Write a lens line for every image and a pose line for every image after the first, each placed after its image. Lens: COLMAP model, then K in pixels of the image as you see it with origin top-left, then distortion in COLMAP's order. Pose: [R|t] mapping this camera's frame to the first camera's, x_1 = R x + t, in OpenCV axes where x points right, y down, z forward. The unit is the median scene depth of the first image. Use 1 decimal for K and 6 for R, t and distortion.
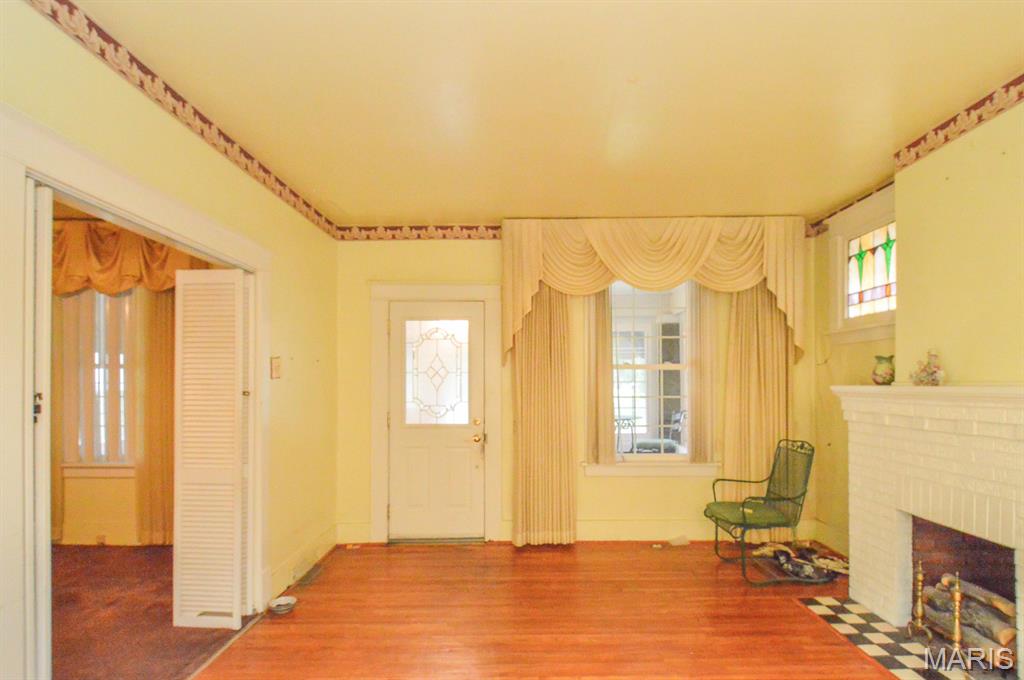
lens RADIAL K [[545.1, 0, 524.7], [0, 545.1, 380.7], [0, 0, 1]] dist [-0.003336, -0.001969]
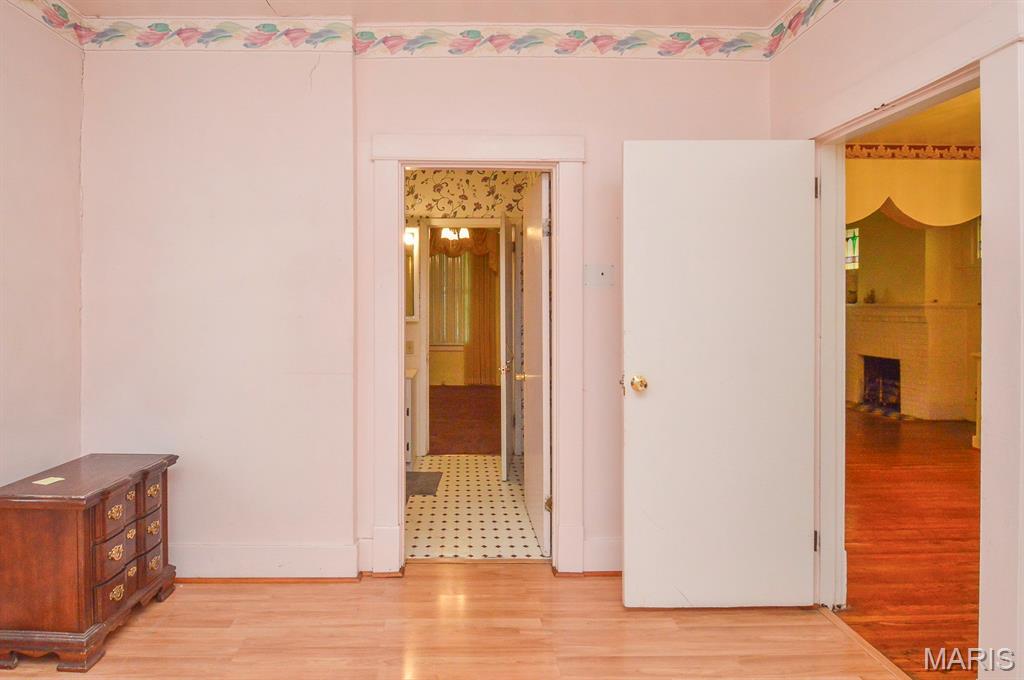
lens RADIAL K [[572.7, 0, 483.6], [0, 572.7, 304.3], [0, 0, 1]] dist [0.002971, -0.000370]
pose [[0.999414, 0.007364, 0.033442, -0.833950], [-0.007491, 0.999965, 0.003673, 0.012619], [-0.033414, -0.003922, 0.999434, -1.166293]]
